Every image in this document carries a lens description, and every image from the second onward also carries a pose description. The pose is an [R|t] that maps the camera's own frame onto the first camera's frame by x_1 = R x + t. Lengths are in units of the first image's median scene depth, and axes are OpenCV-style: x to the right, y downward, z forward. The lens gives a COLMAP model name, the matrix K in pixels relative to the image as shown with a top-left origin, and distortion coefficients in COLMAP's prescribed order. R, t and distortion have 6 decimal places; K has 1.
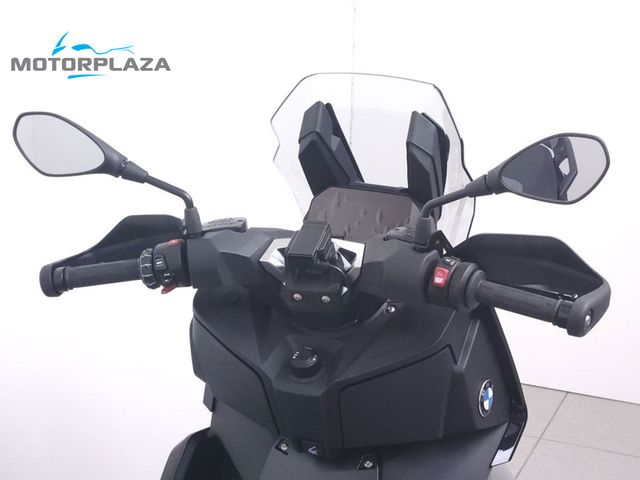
lens RADIAL K [[1264.9, 0, 320.2], [0, 1264.9, 239.9], [0, 0, 1]] dist [0.040123, 0.000000]
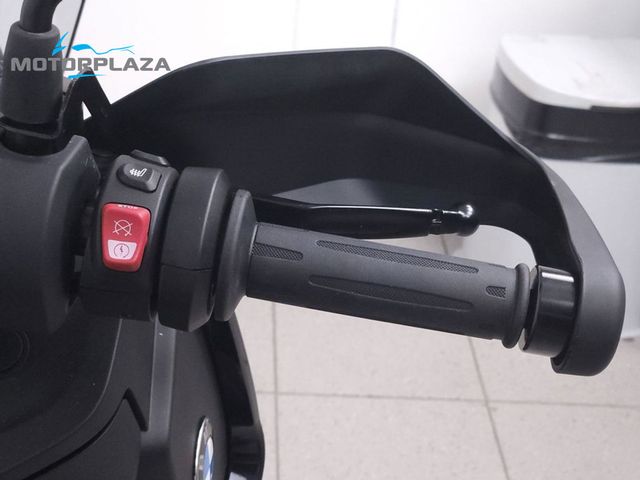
lens RADIAL K [[1264.9, 0, 319.7], [0, 1264.9, 240.3], [0, 0, 1]] dist [0.040123, 0.000000]
pose [[0.907935, -0.152276, 0.390469, 0.021915], [0.069174, 0.973330, 0.218734, -0.028204], [-0.413363, -0.171586, 0.894253, 0.688219]]
